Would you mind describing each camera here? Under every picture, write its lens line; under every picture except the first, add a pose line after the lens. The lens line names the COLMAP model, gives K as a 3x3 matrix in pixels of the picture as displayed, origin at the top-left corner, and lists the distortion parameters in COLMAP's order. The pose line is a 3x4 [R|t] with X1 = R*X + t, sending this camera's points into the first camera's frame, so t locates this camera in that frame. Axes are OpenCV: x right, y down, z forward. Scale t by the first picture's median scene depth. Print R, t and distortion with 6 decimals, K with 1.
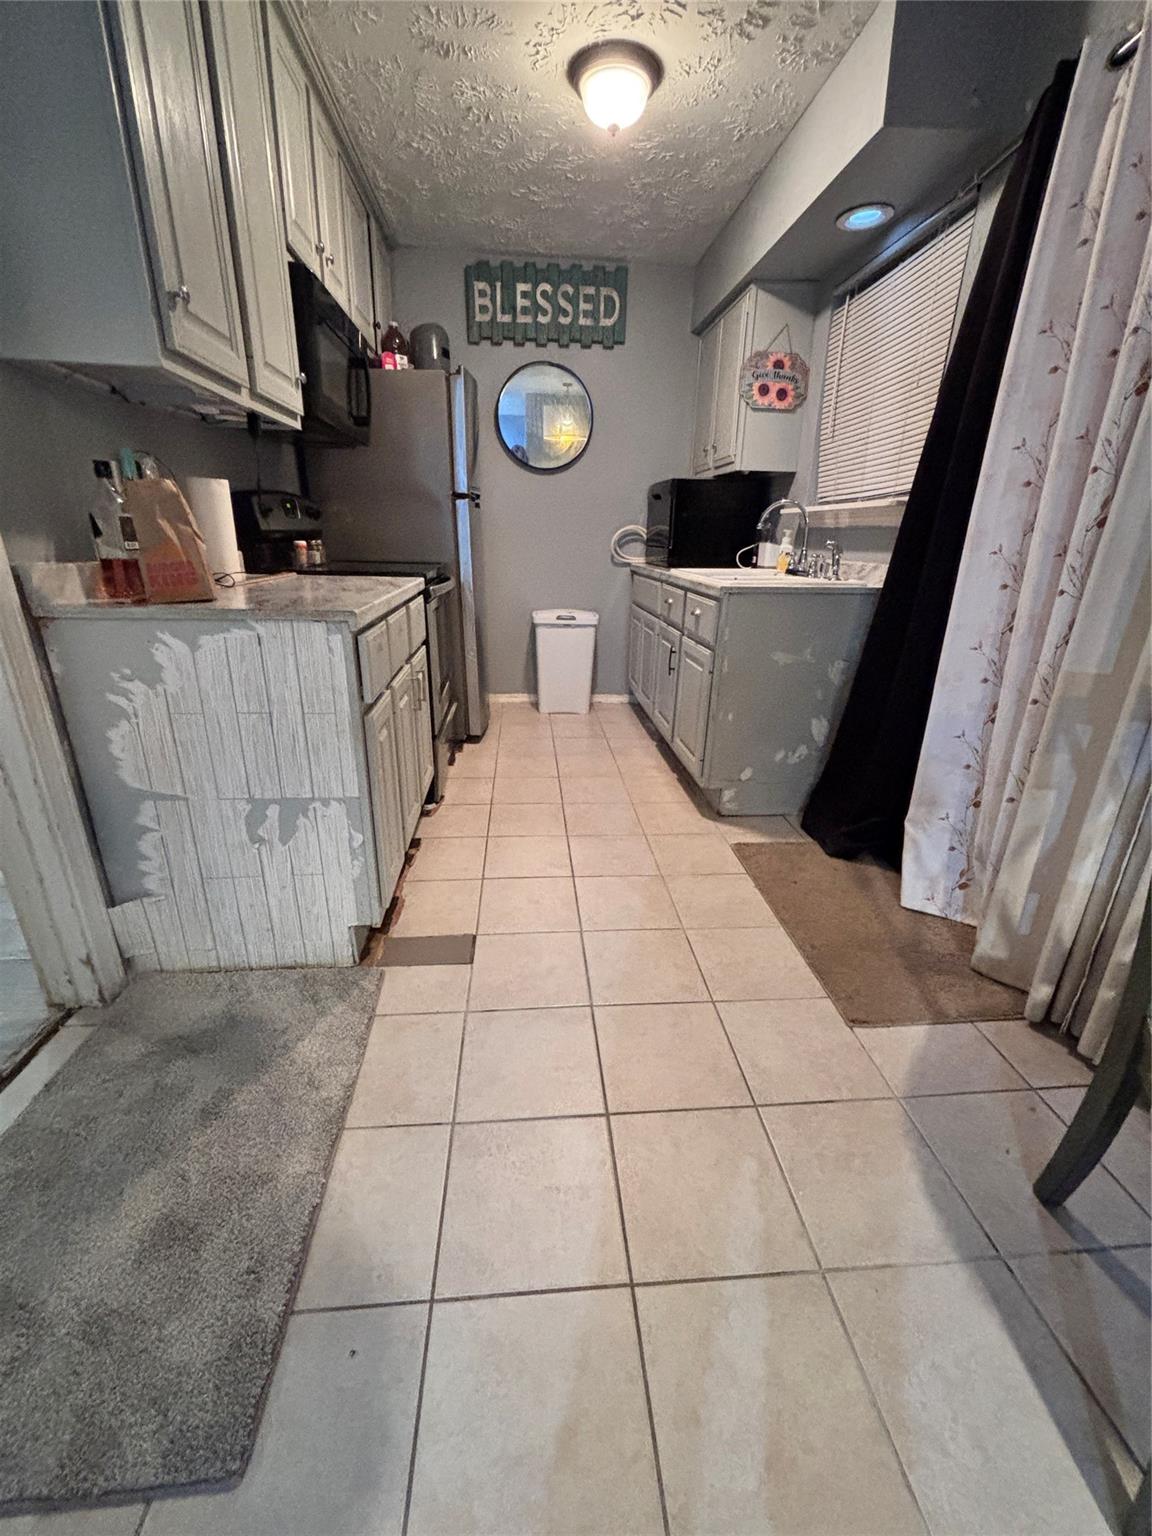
lens RADIAL K [[624.0, 0, 574.9], [0, 624.0, 764.0], [0, 0, 1]] dist [-0.009660, -0.000127]
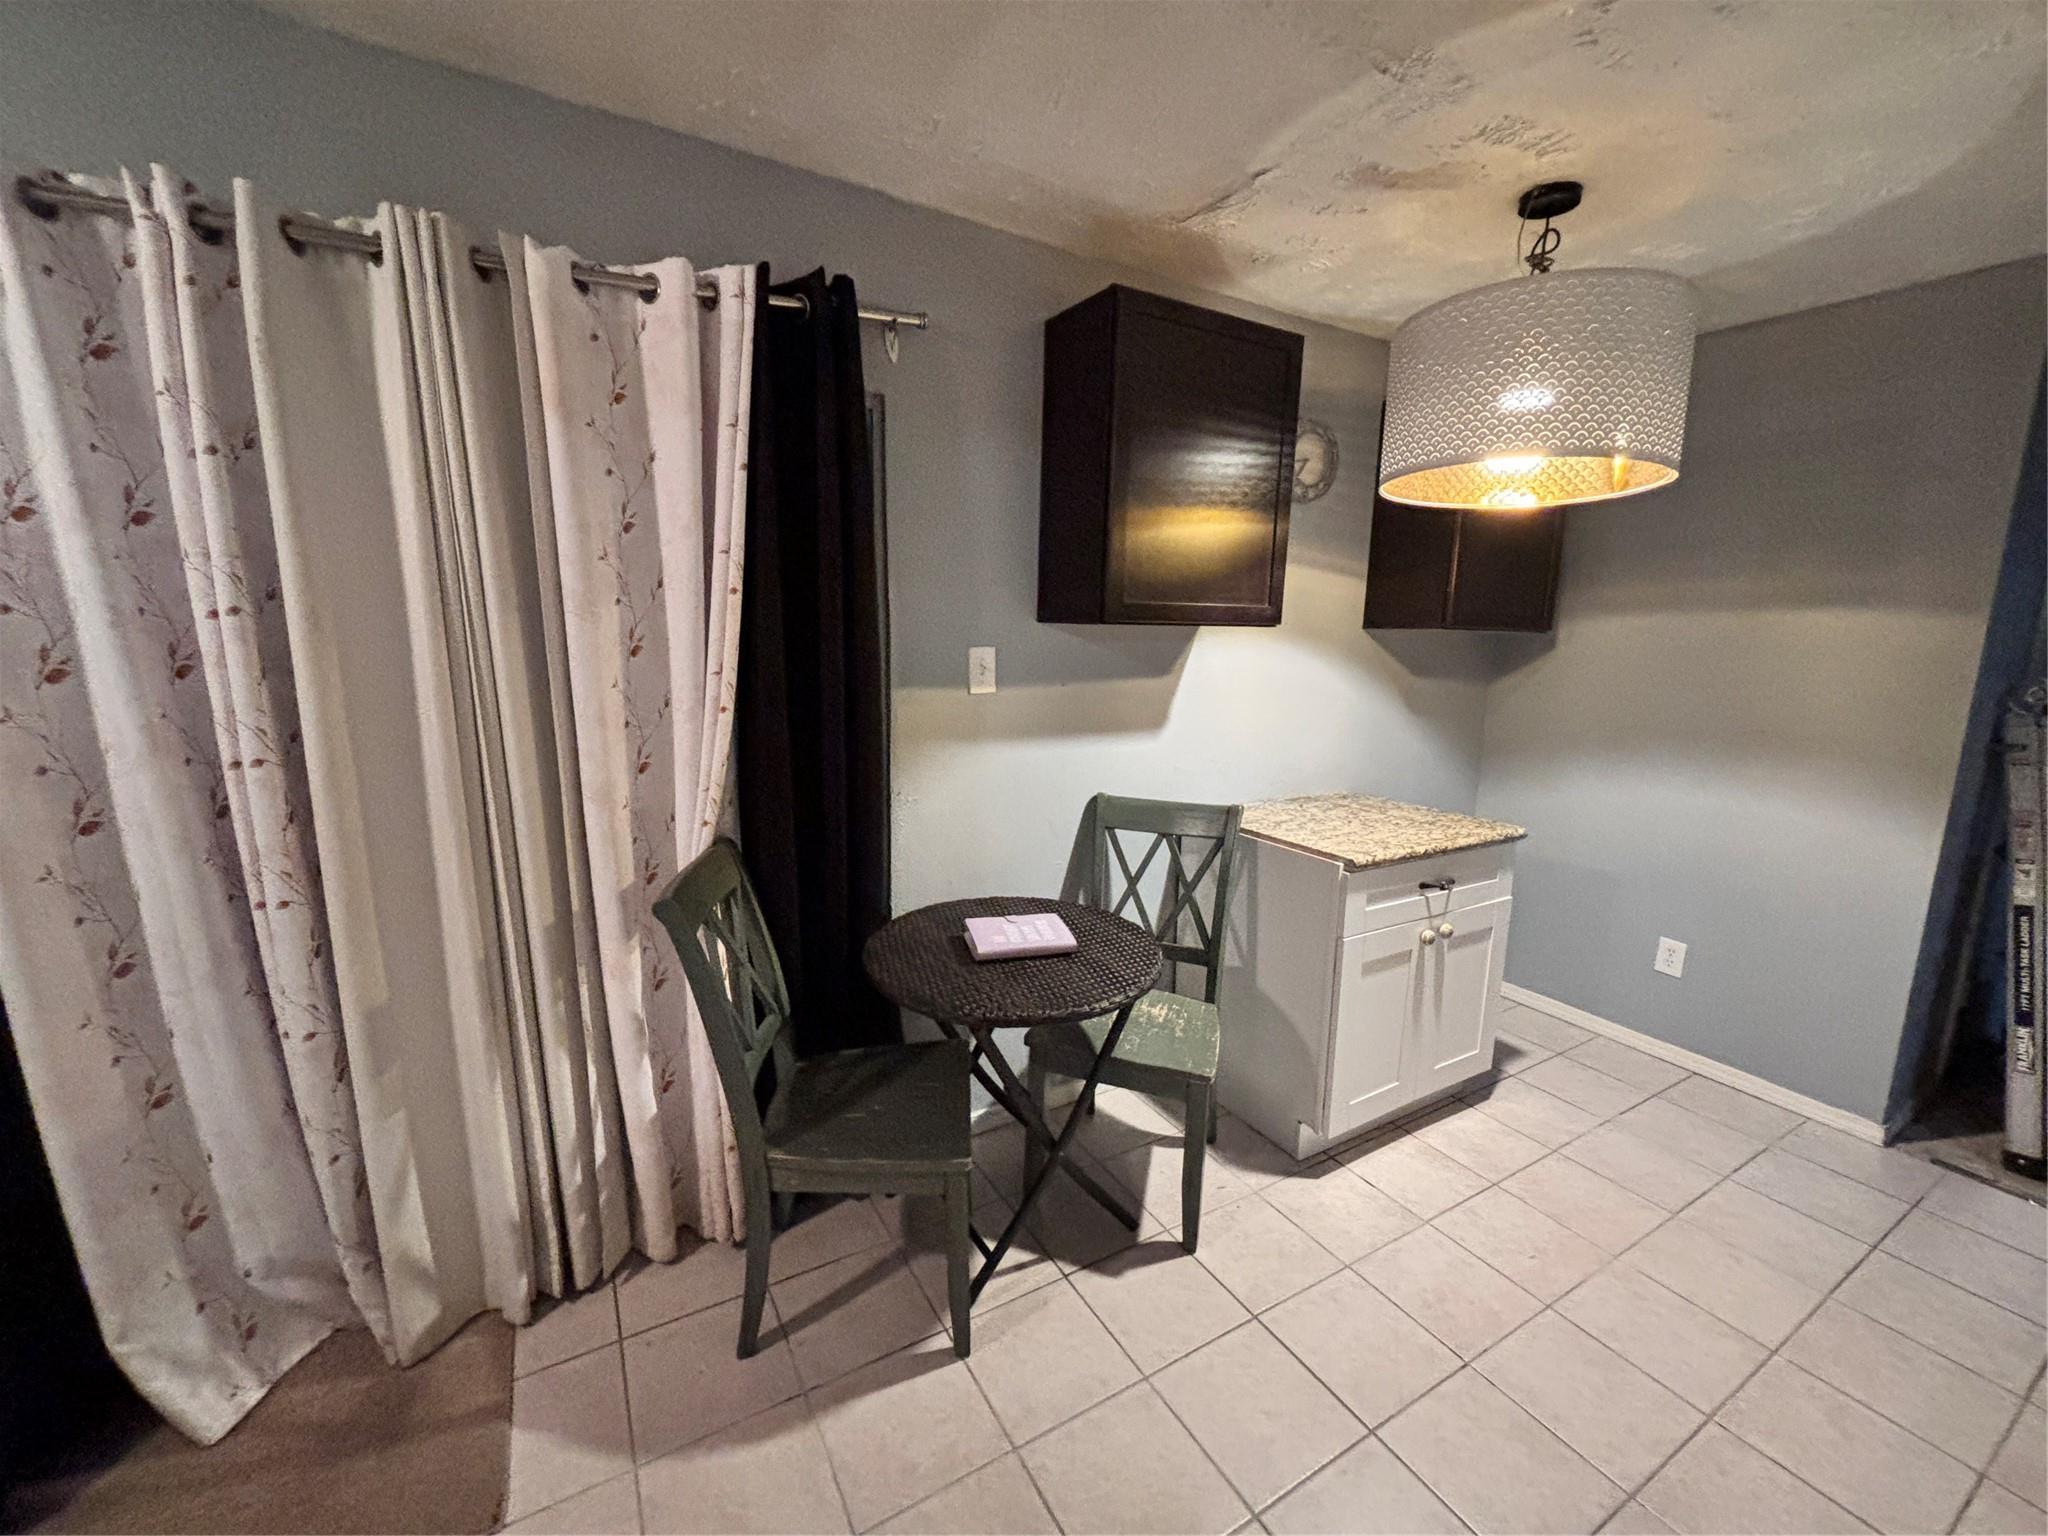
lens RADIAL K [[832.0, 0, 1028.3], [0, 832.0, 777.7], [0, 0, 1]] dist [-0.009660, -0.000127]
pose [[-0.442928, -0.185294, 0.877201, -0.465142], [0.295870, 0.893389, 0.338108, -0.459215], [-0.846331, 0.409295, -0.340884, 0.470156]]
